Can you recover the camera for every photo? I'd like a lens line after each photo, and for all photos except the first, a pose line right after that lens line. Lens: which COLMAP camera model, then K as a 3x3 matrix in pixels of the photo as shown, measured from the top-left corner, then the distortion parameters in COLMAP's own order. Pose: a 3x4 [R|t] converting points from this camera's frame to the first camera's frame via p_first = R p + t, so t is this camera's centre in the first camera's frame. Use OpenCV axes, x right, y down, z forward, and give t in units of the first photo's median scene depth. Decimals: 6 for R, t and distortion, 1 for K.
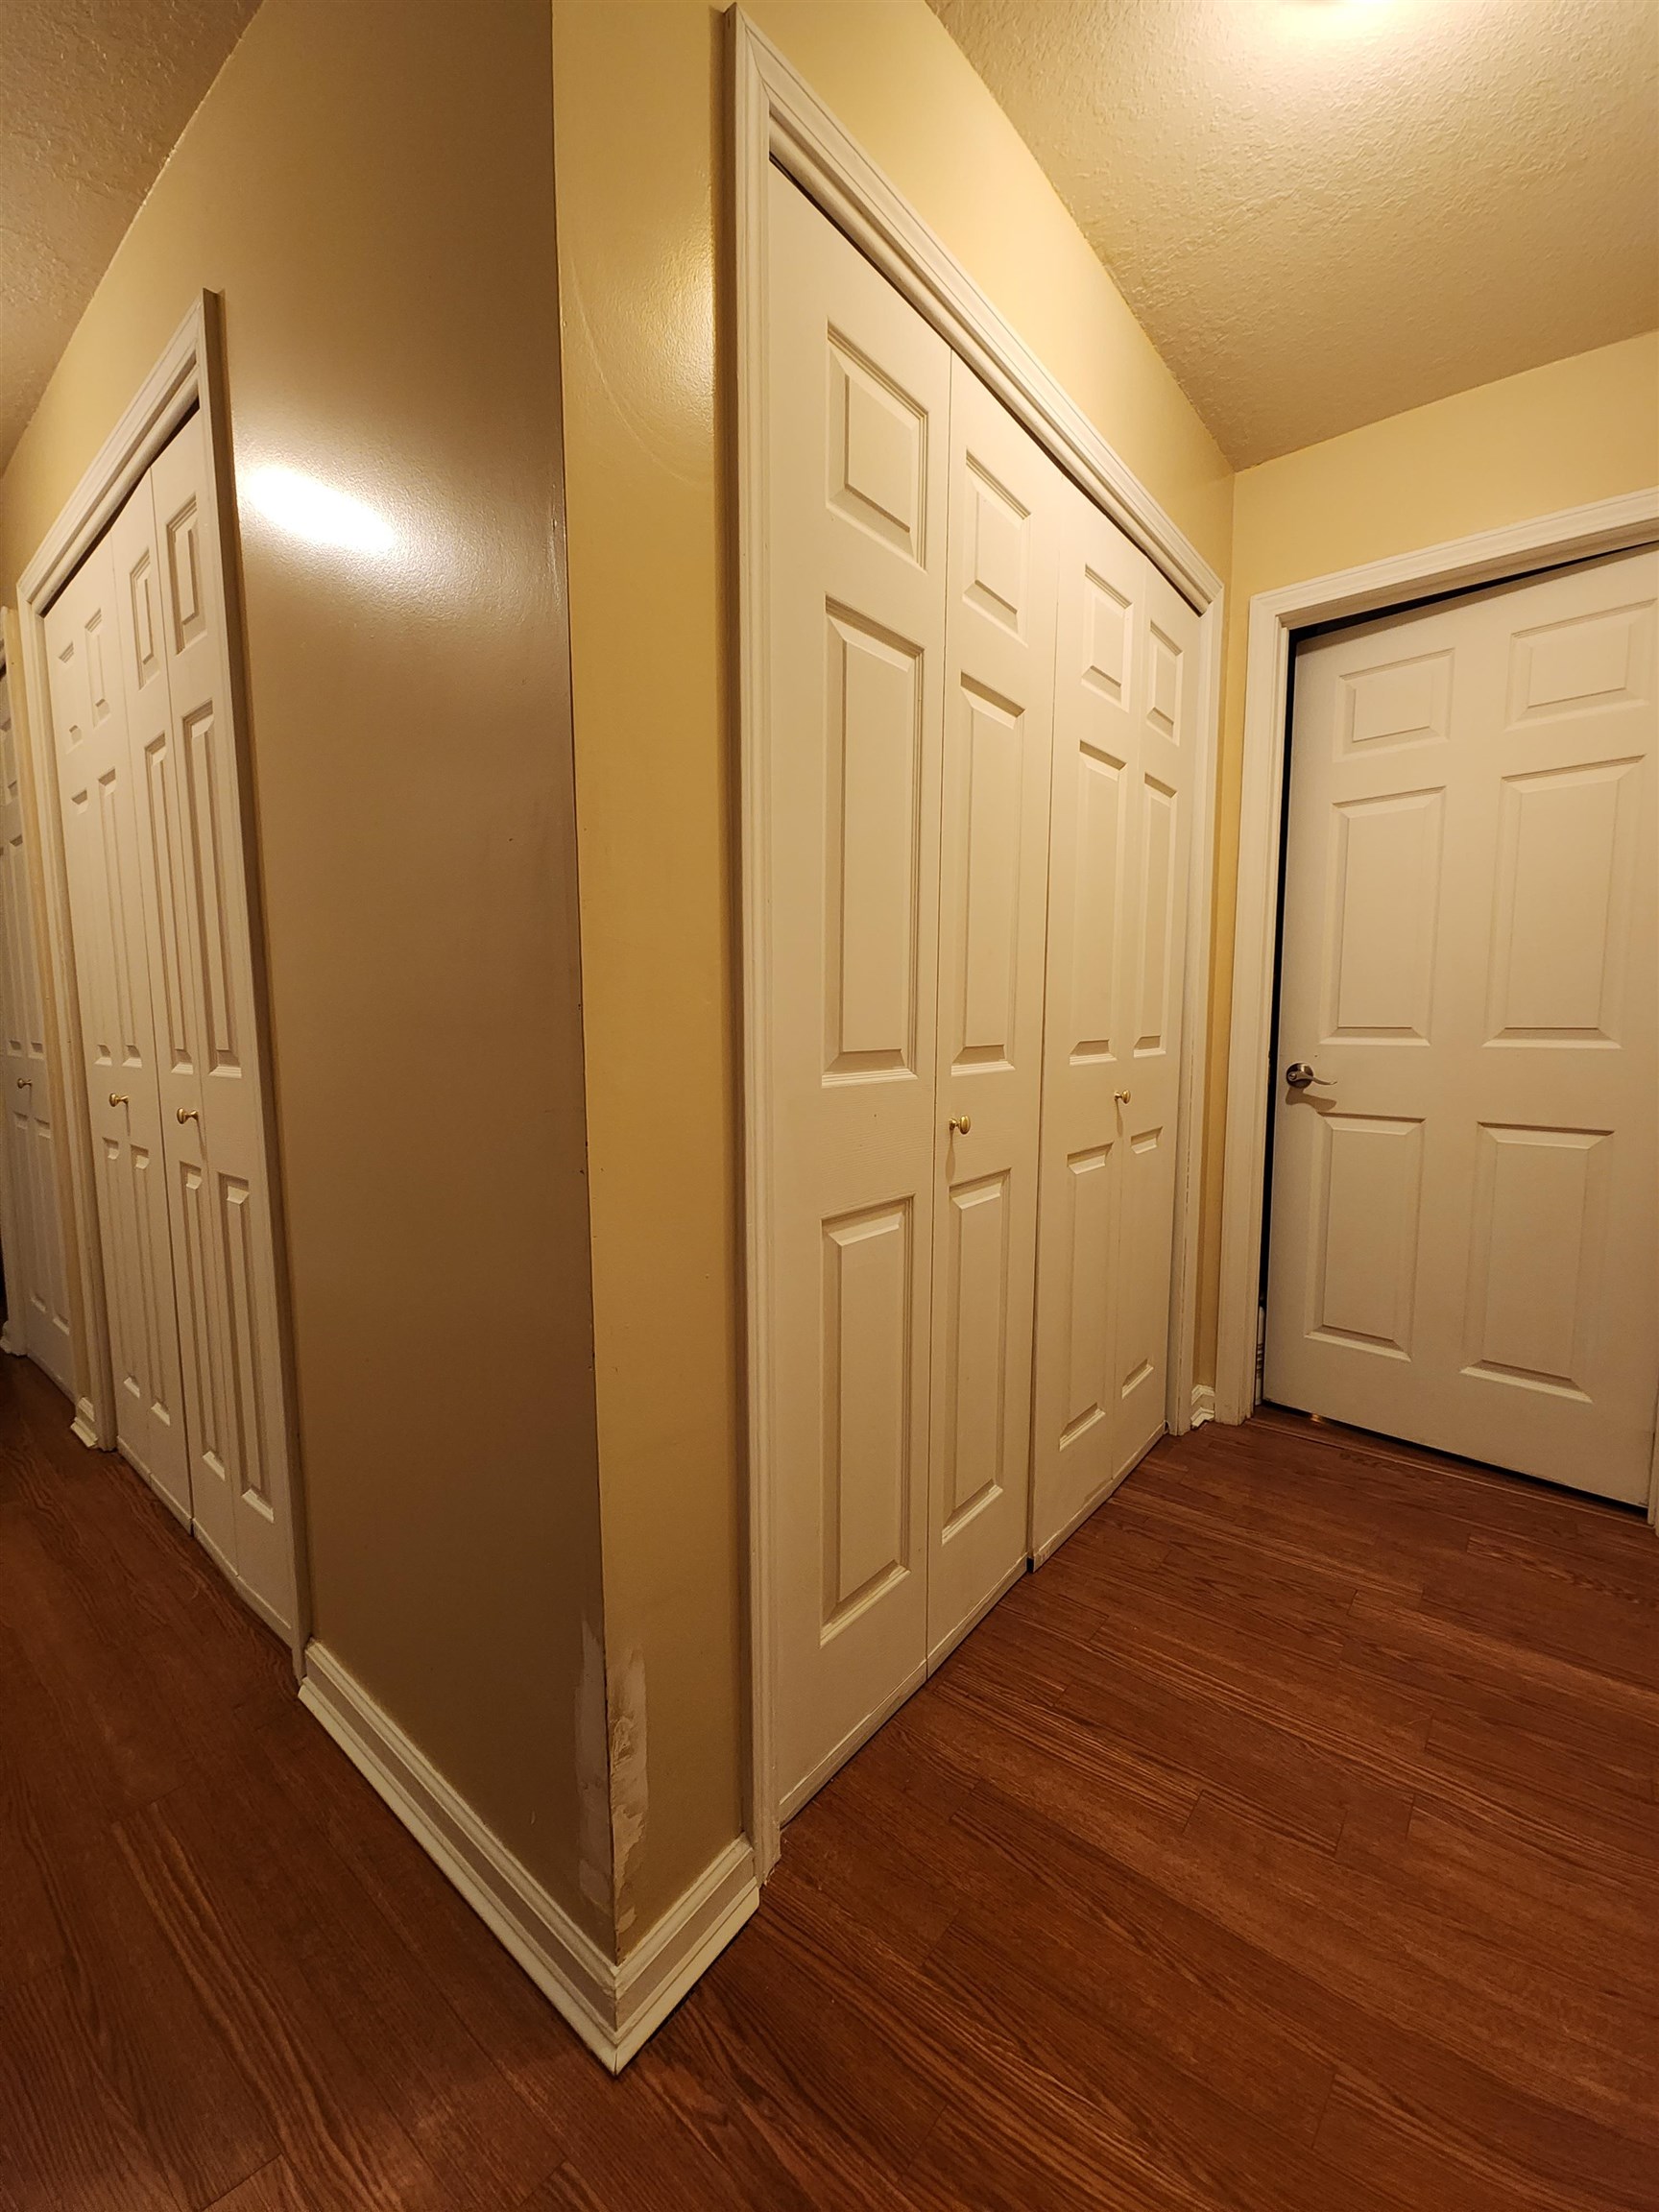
lens RADIAL K [[901.1, 0, 753.7], [0, 901.1, 1108.3], [0, 0, 1]] dist [0.010654, -0.006532]
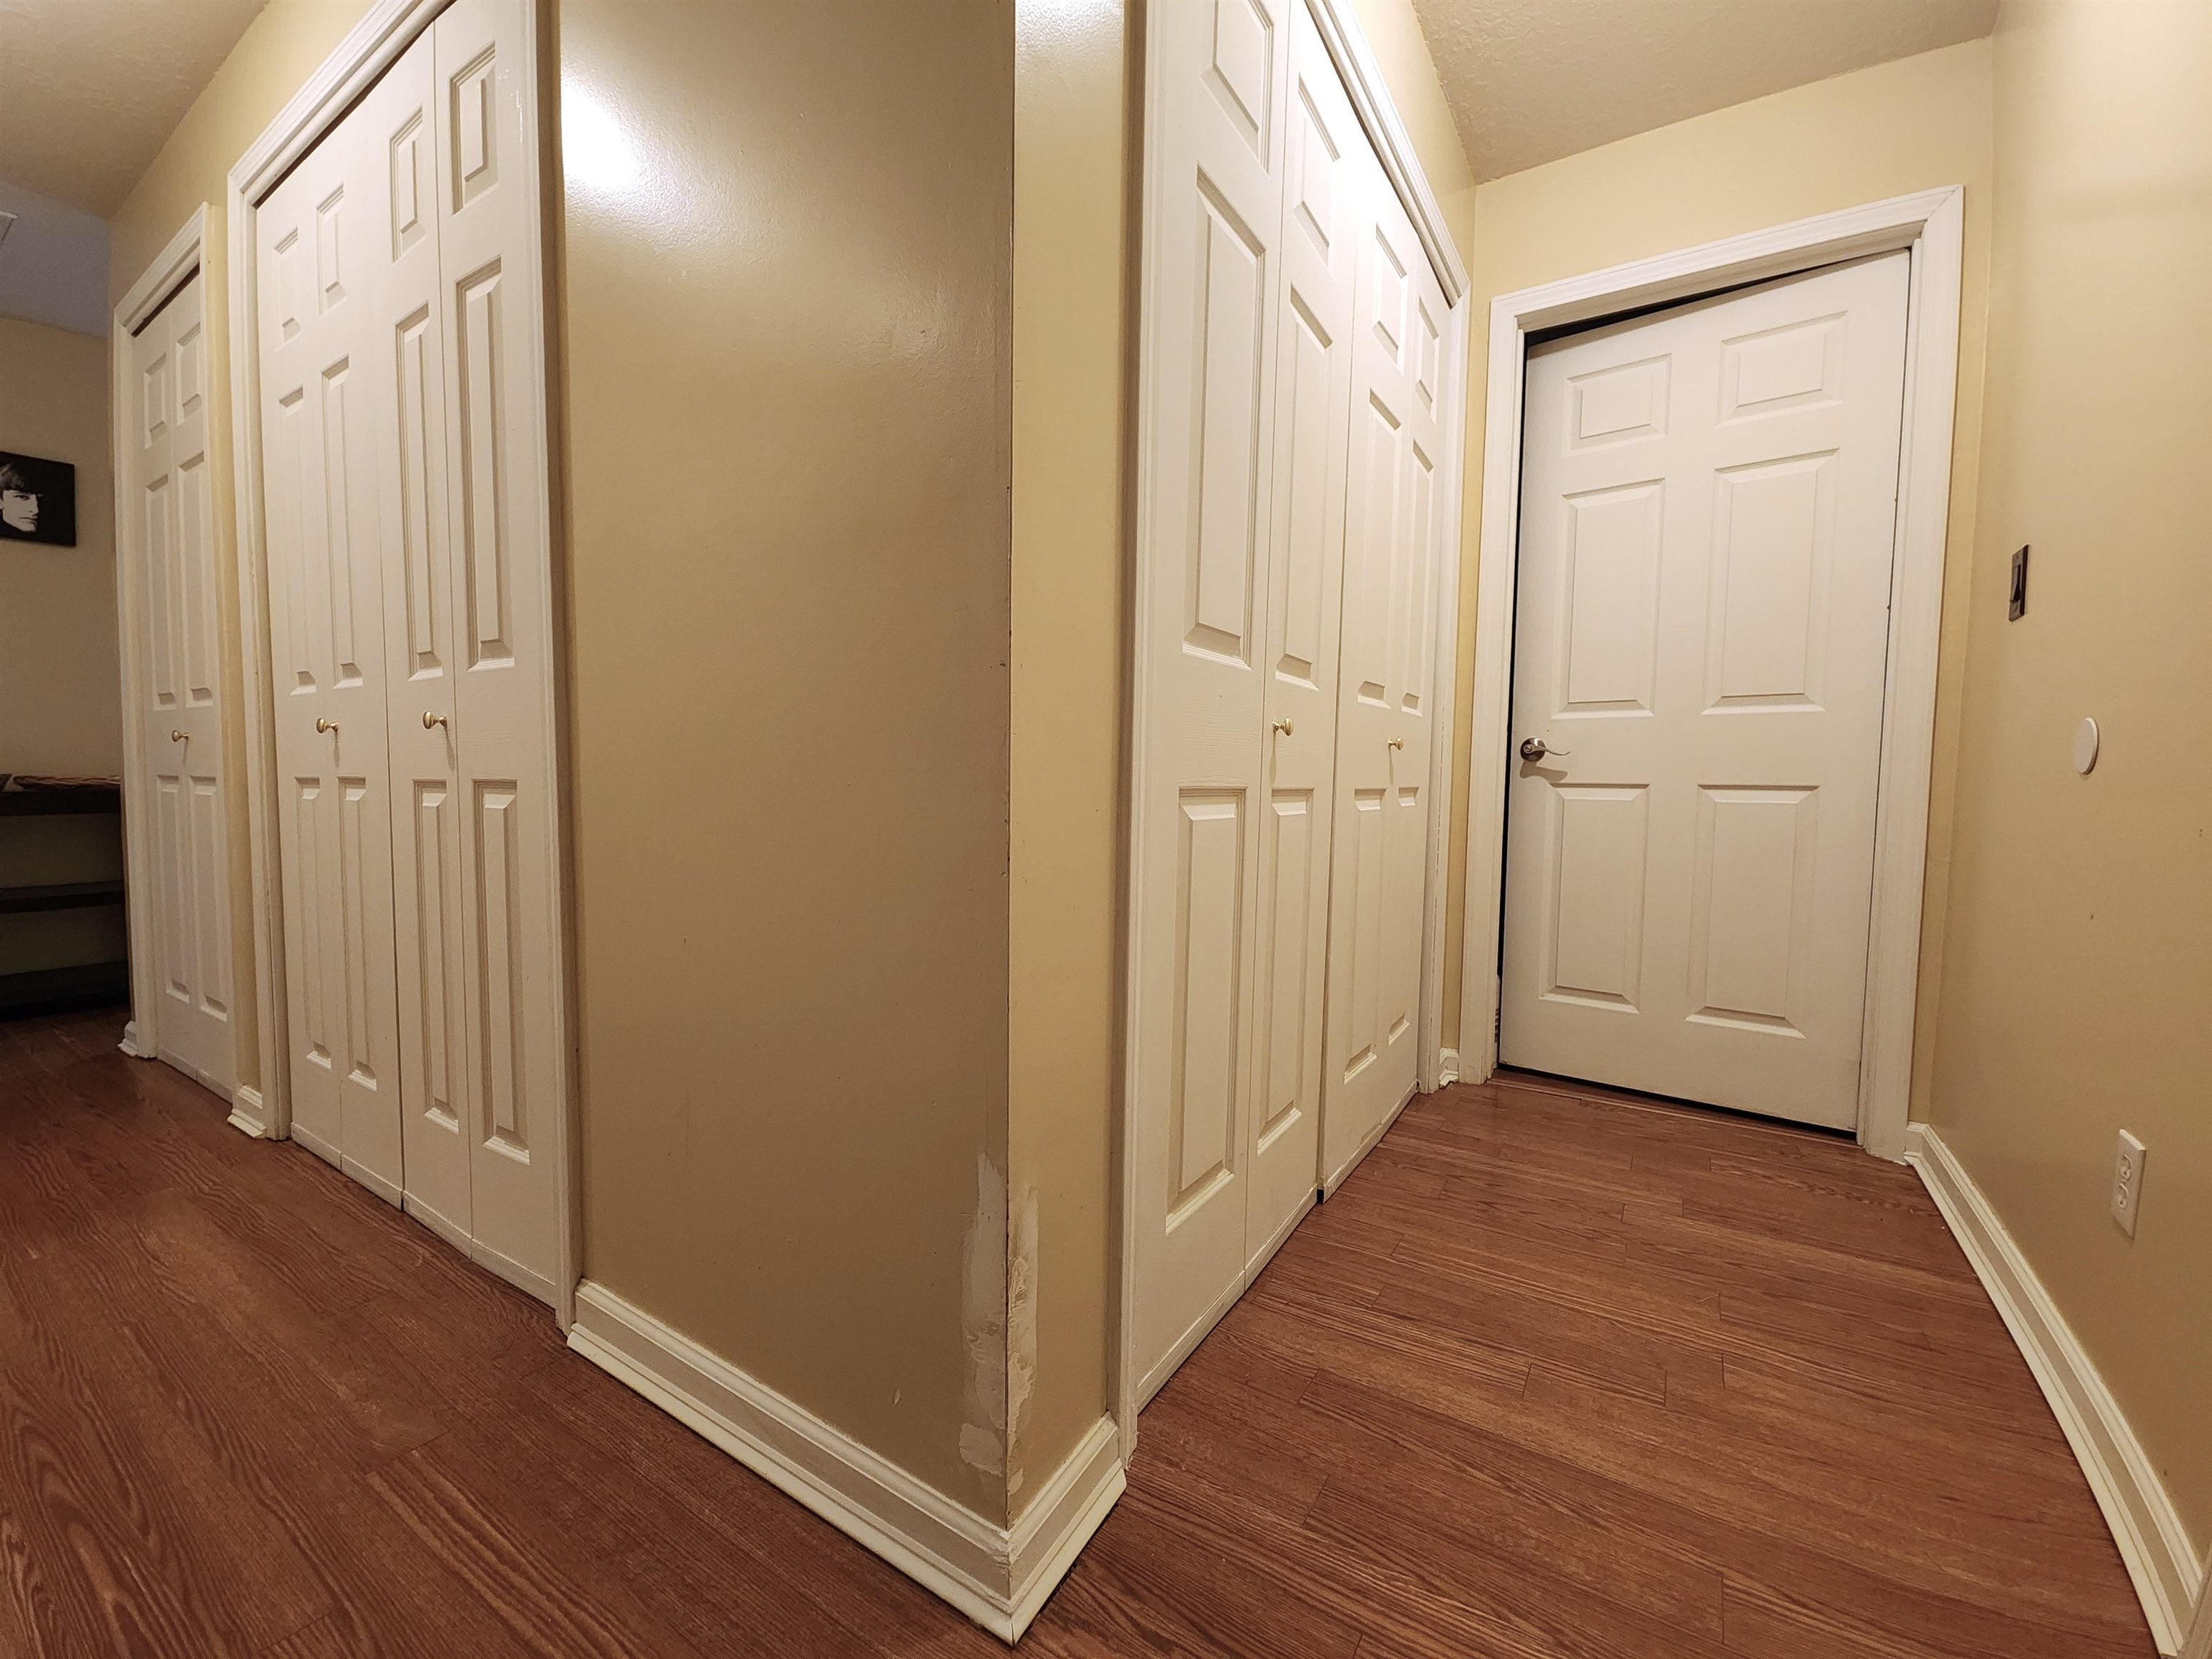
lens RADIAL K [[916.4, 0, 1039.1], [0, 916.4, 827.2], [0, 0, 1]] dist [0.001036, 0.000362]
pose [[0.992130, 0.017635, 0.123964, -0.155857], [-0.012671, 0.999090, -0.040726, 0.163725], [-0.124569, 0.038835, 0.991451, 0.019405]]
